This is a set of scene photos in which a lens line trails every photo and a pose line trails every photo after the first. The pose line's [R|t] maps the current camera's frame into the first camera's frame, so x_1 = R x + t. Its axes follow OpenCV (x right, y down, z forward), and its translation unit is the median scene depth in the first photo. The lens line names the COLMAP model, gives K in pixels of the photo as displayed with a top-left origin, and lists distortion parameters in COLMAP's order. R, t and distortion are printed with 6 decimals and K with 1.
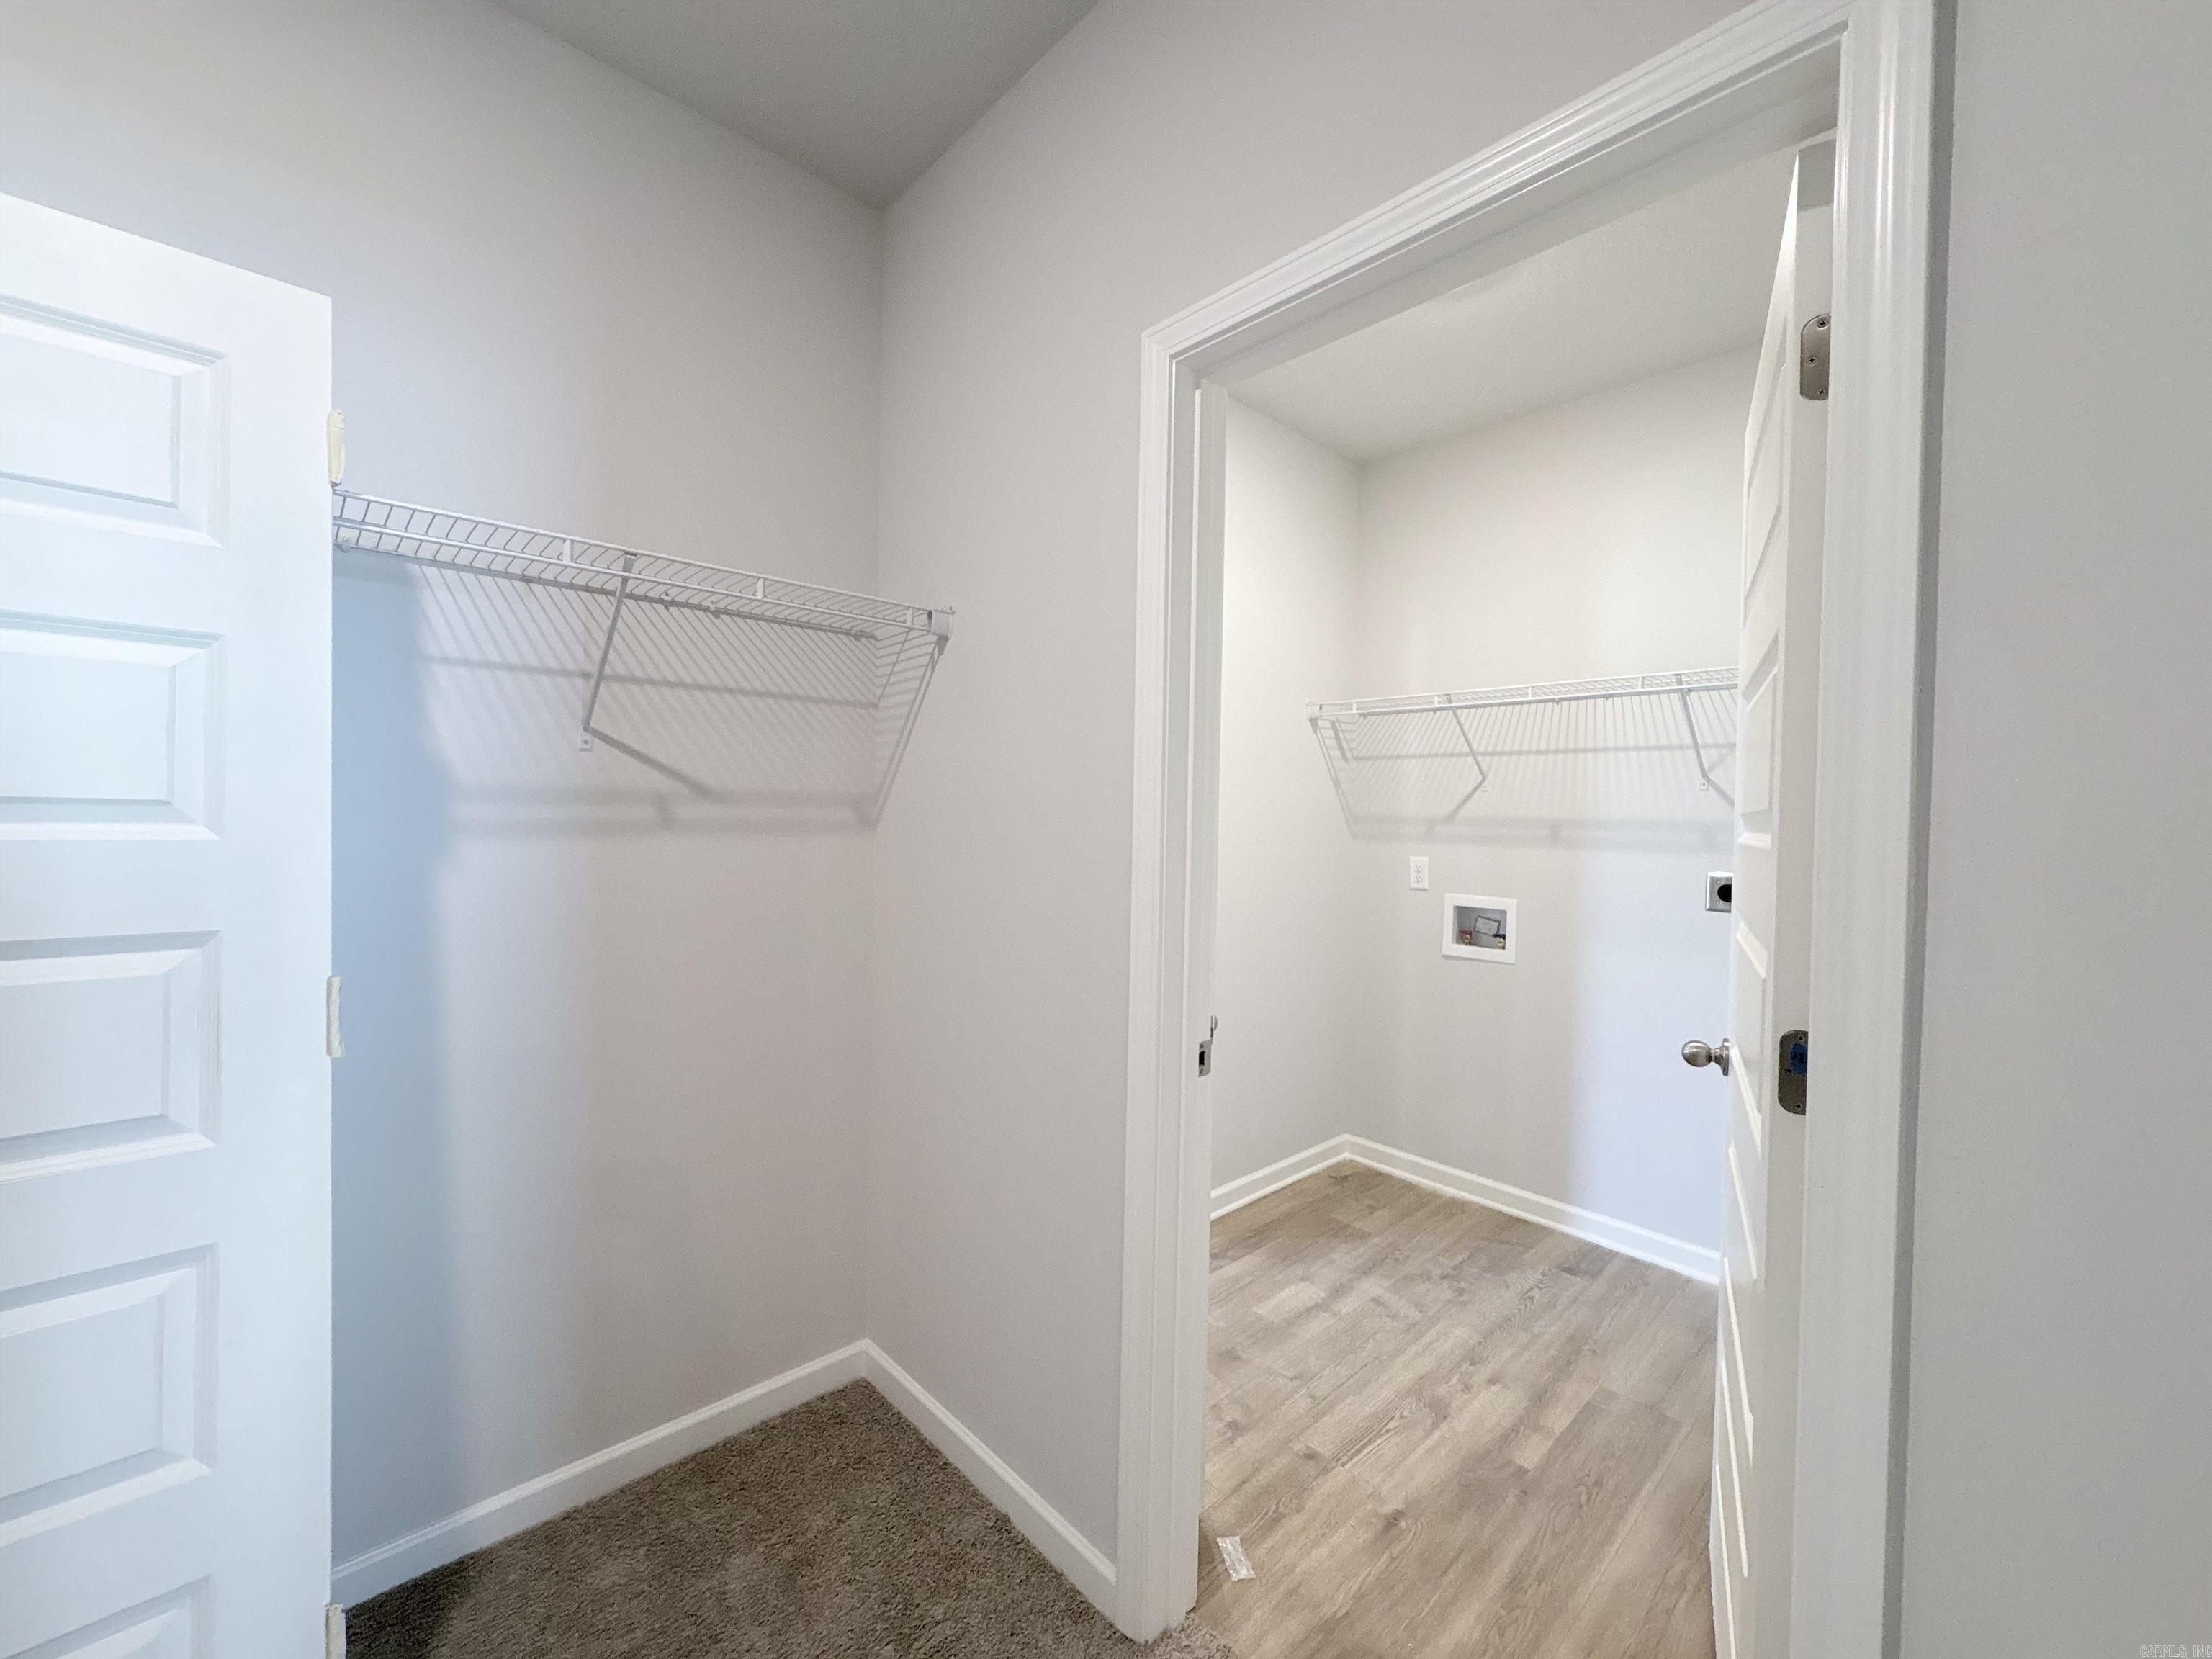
lens RADIAL K [[883.7, 0, 1107.6], [0, 883.7, 827.7], [0, 0, 1]] dist [0.002190, 0.000051]
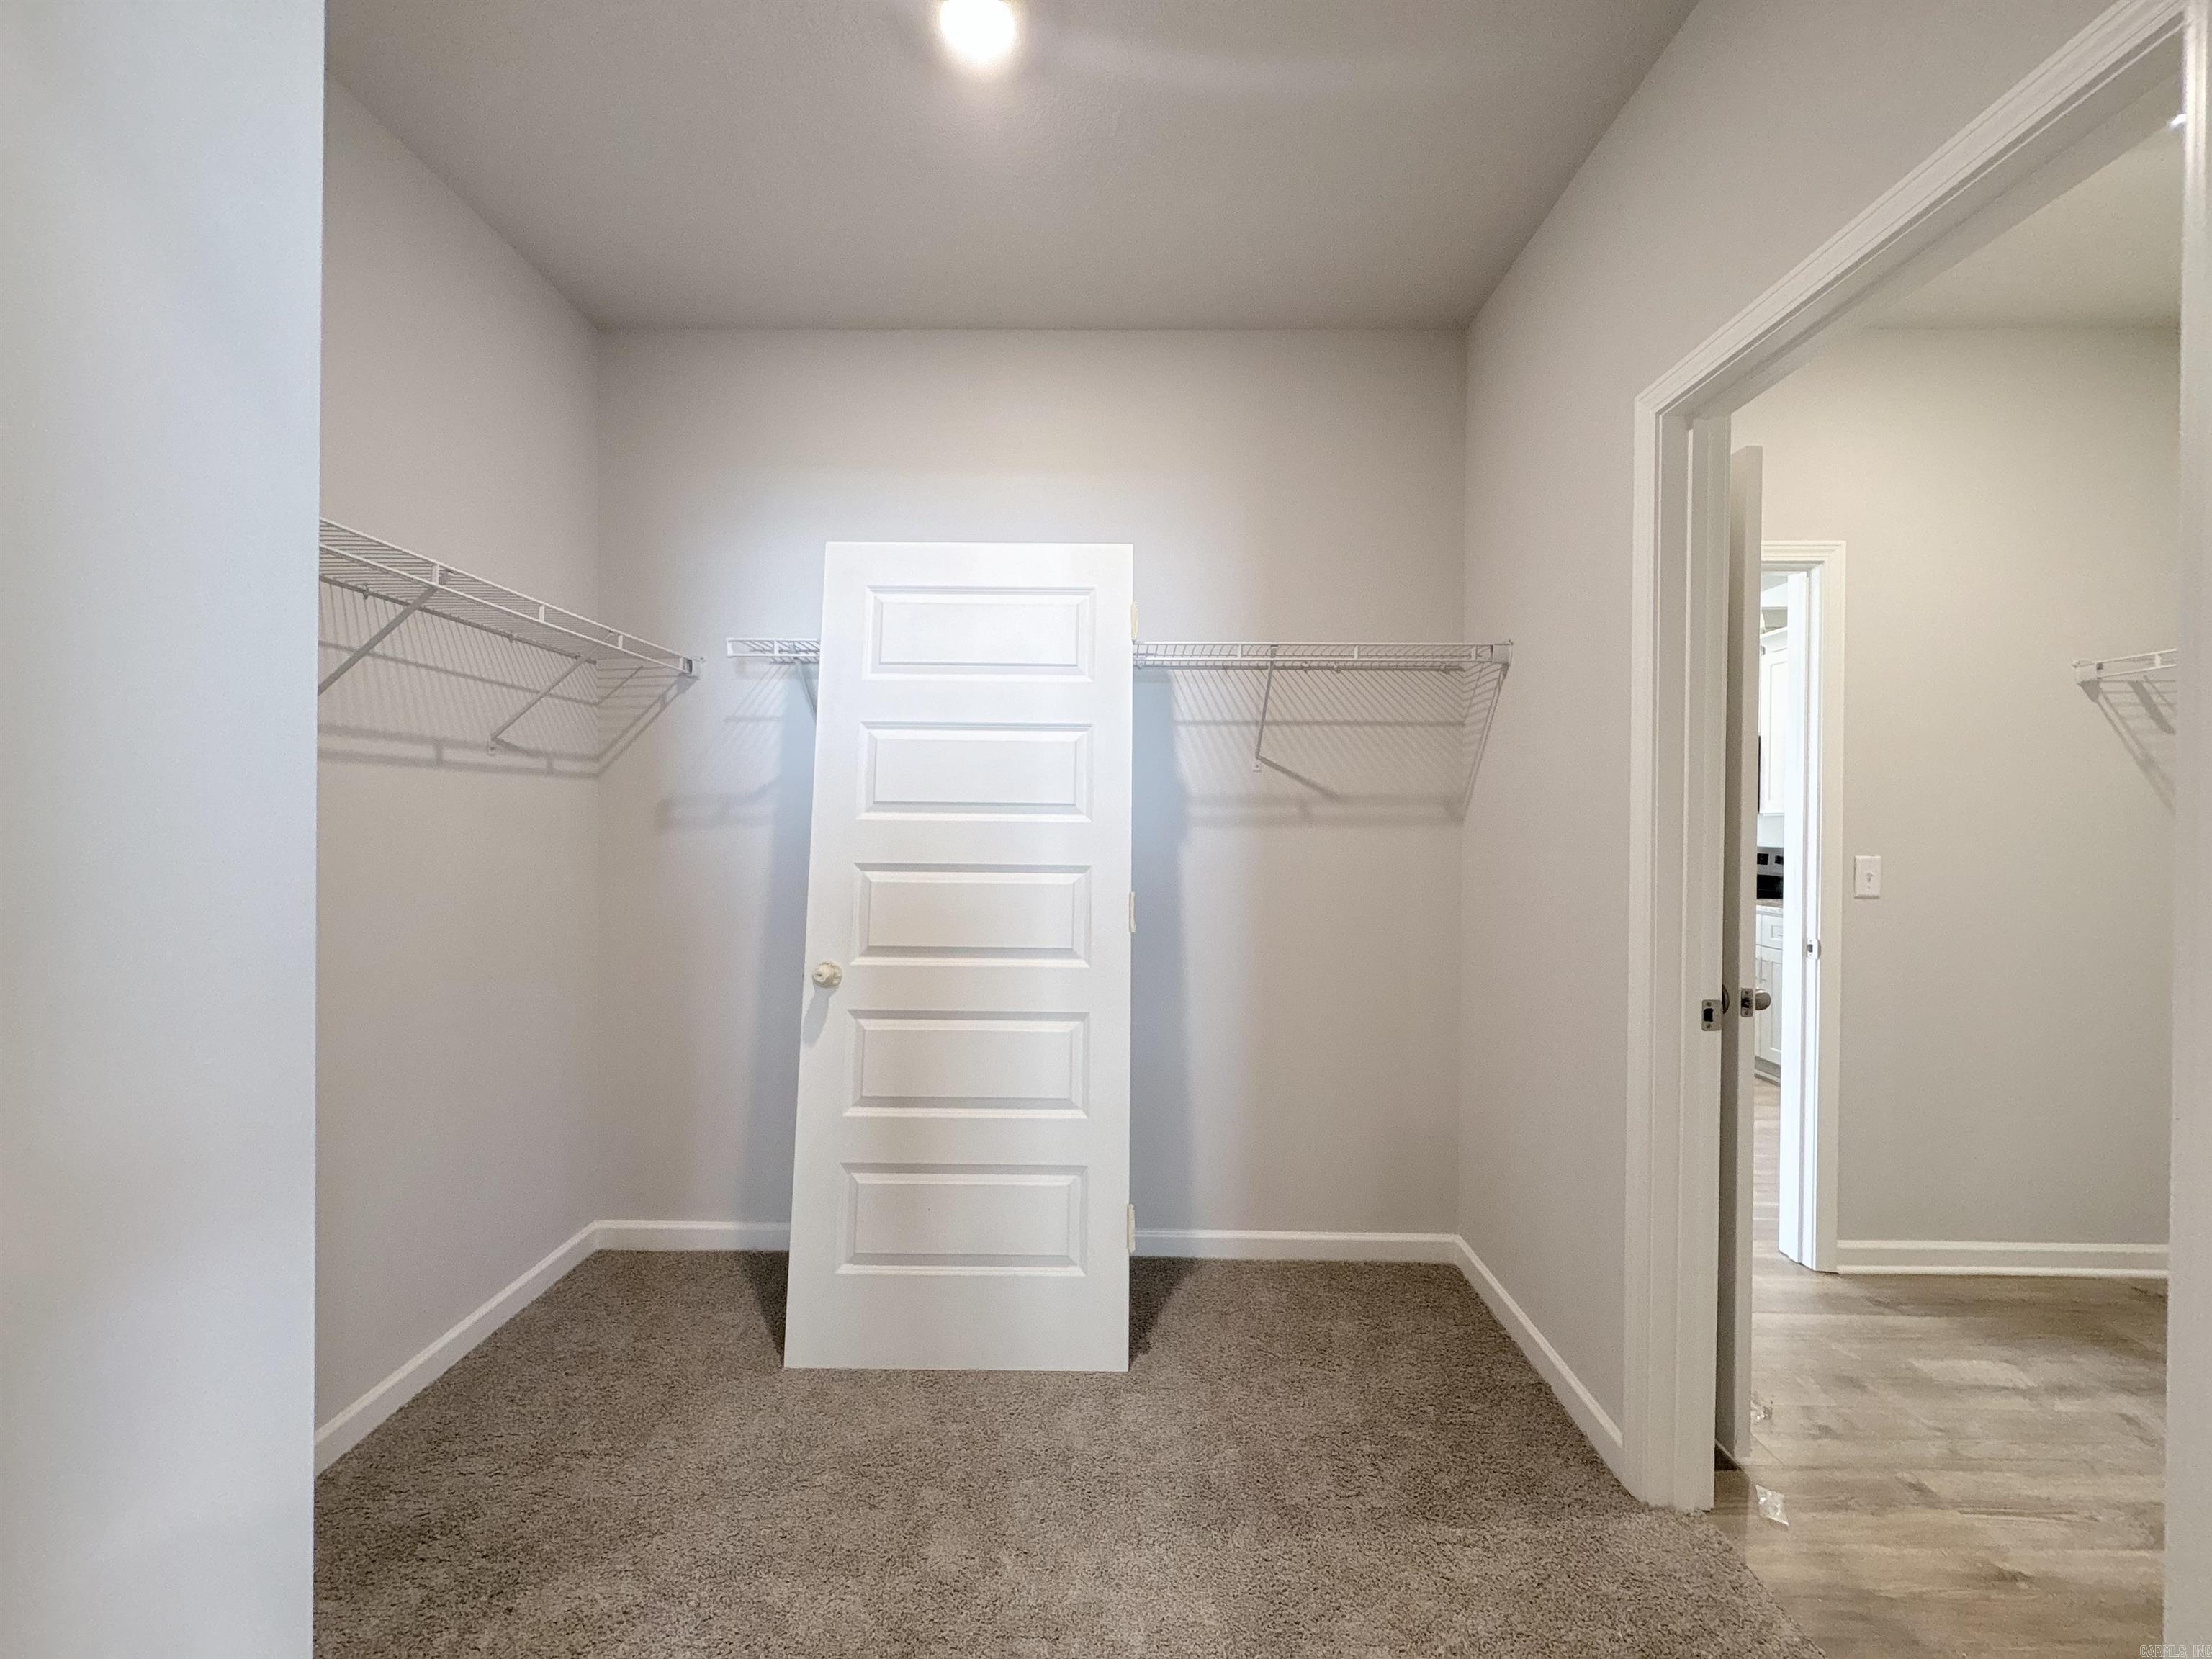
lens RADIAL K [[882.8, 0, 1106.0], [0, 882.8, 829.5], [0, 0, 1]] dist [0.000257, 0.000223]
pose [[0.719145, -0.008559, -0.694807, 0.188881], [-0.003480, 0.999867, -0.015920, 0.025879], [0.694851, 0.013867, 0.719020, -0.190315]]
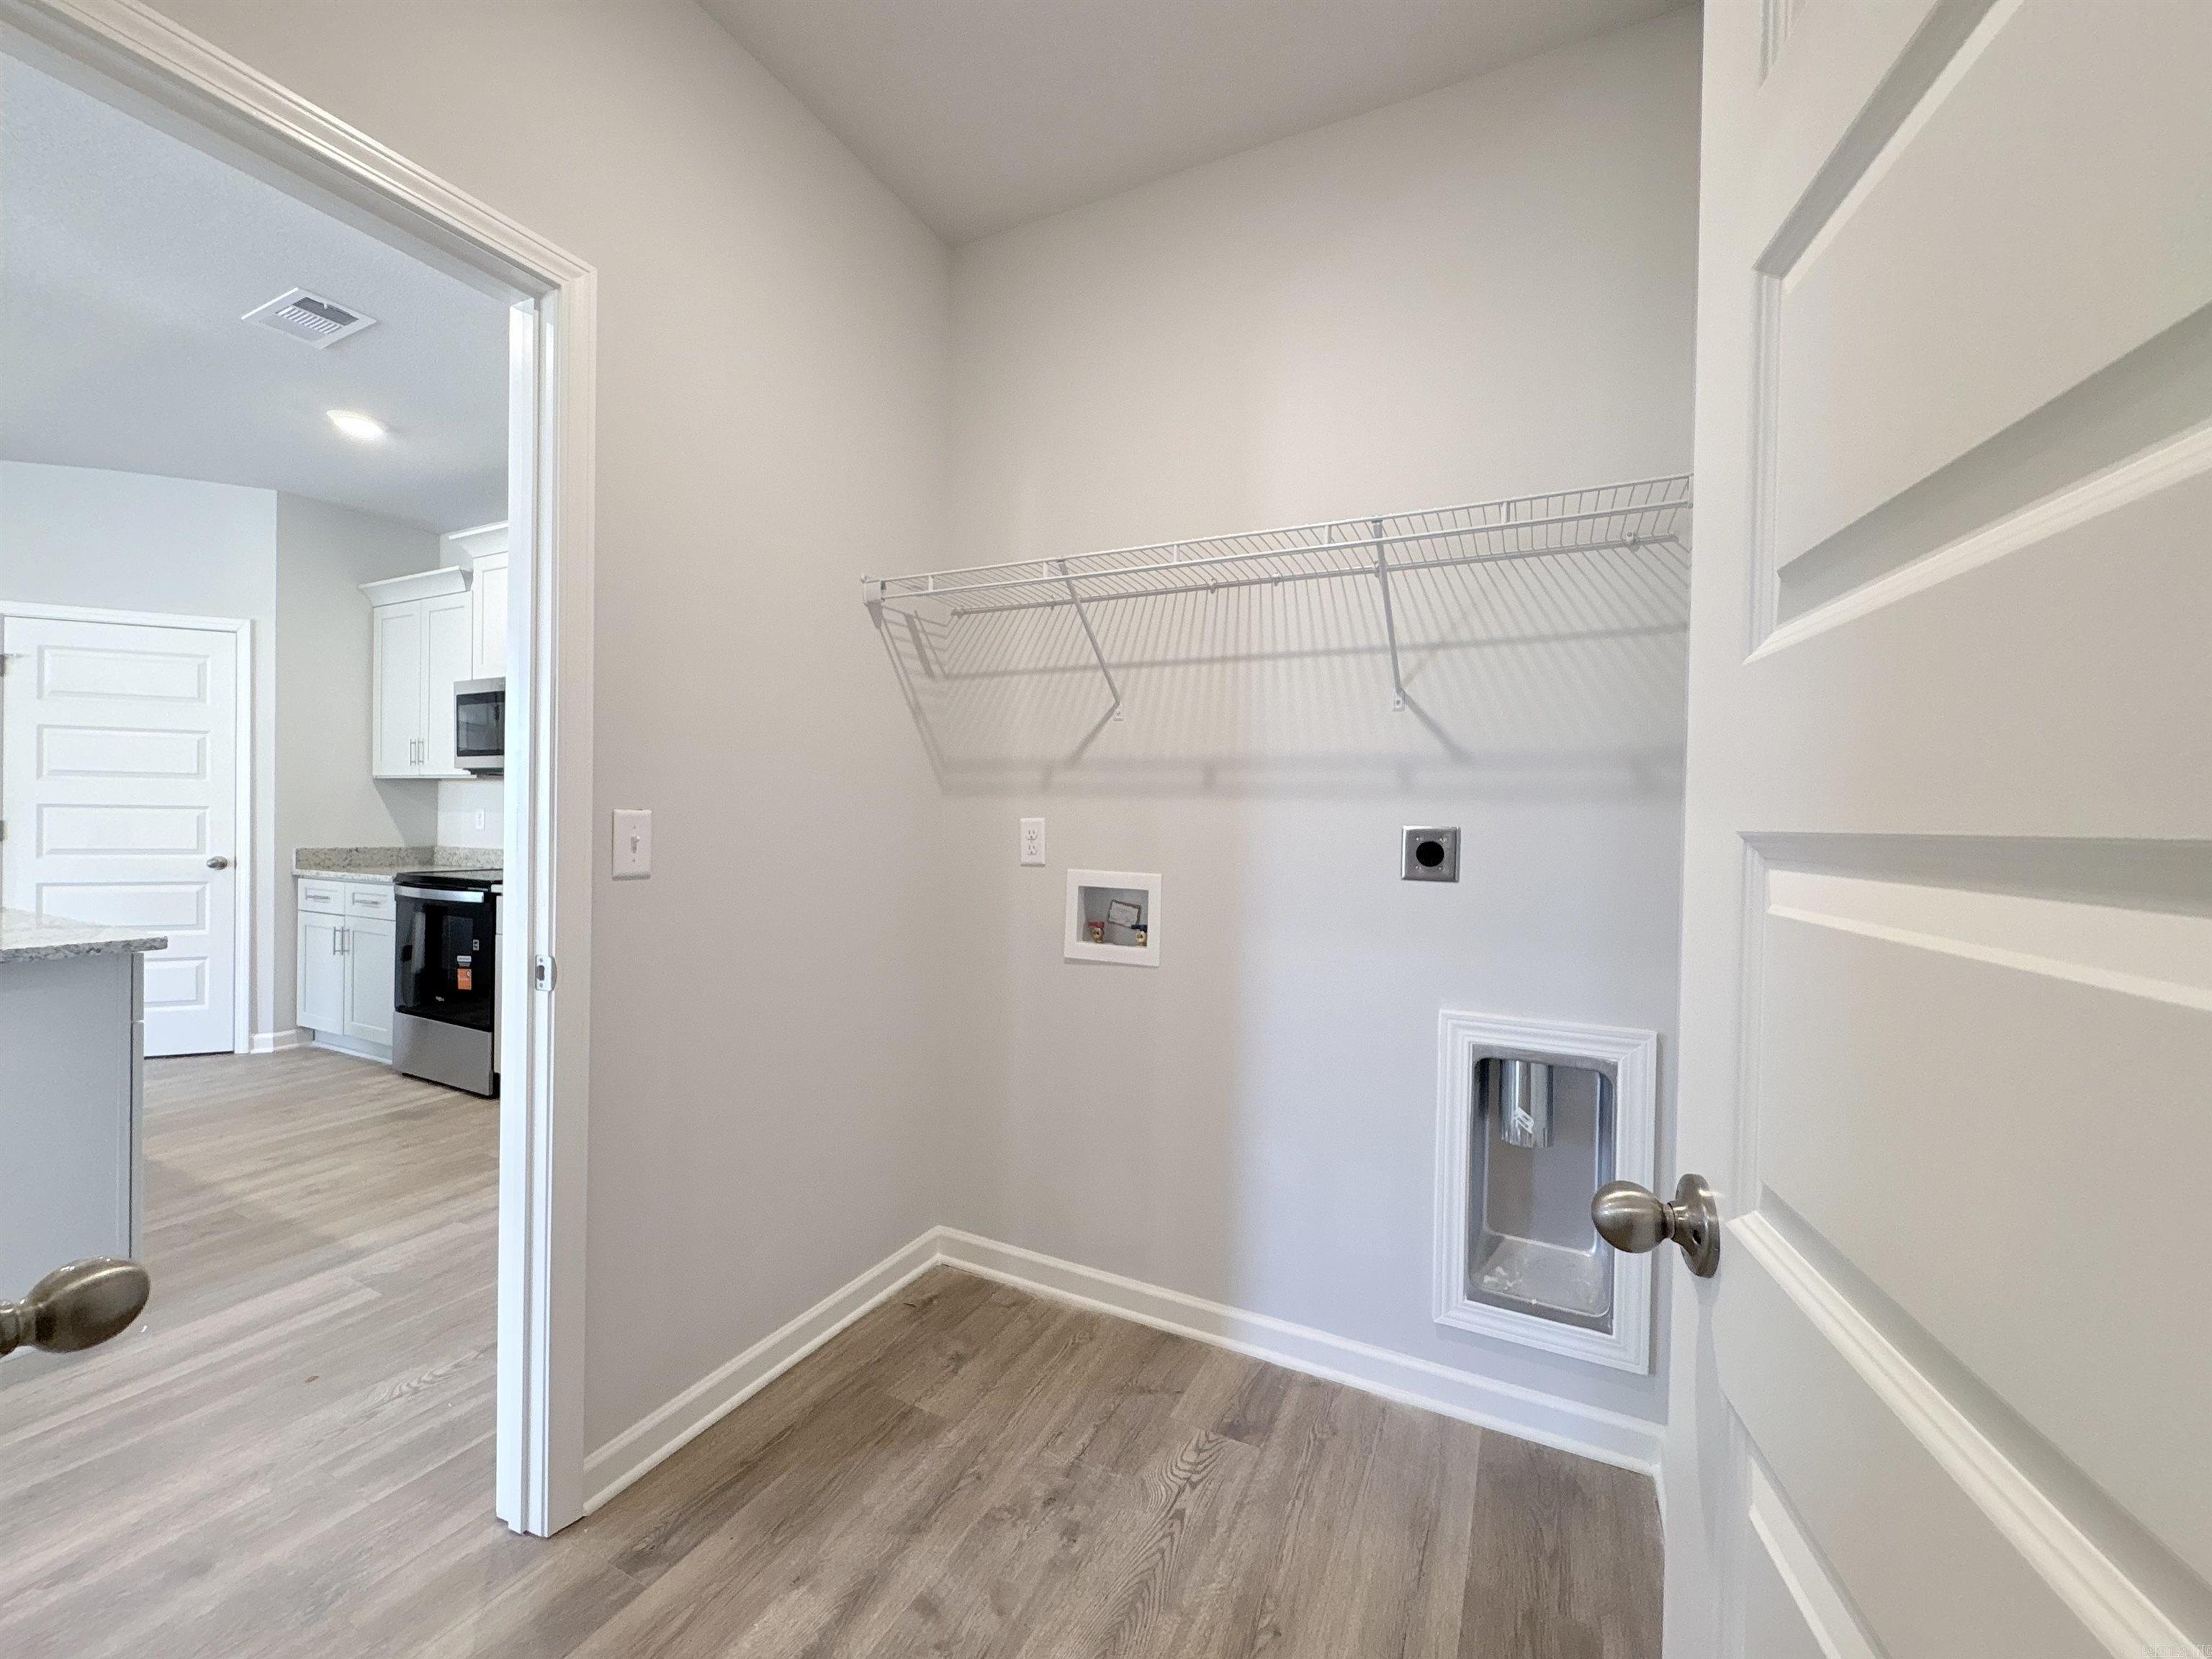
lens RADIAL K [[882.8, 0, 1106.0], [0, 882.8, 829.5], [0, 0, 1]] dist [0.000257, 0.000223]
pose [[0.937254, -0.006931, 0.348580, 0.208554], [0.005437, 0.999971, 0.005266, 0.048785], [-0.348606, -0.003040, 0.937264, 0.421824]]
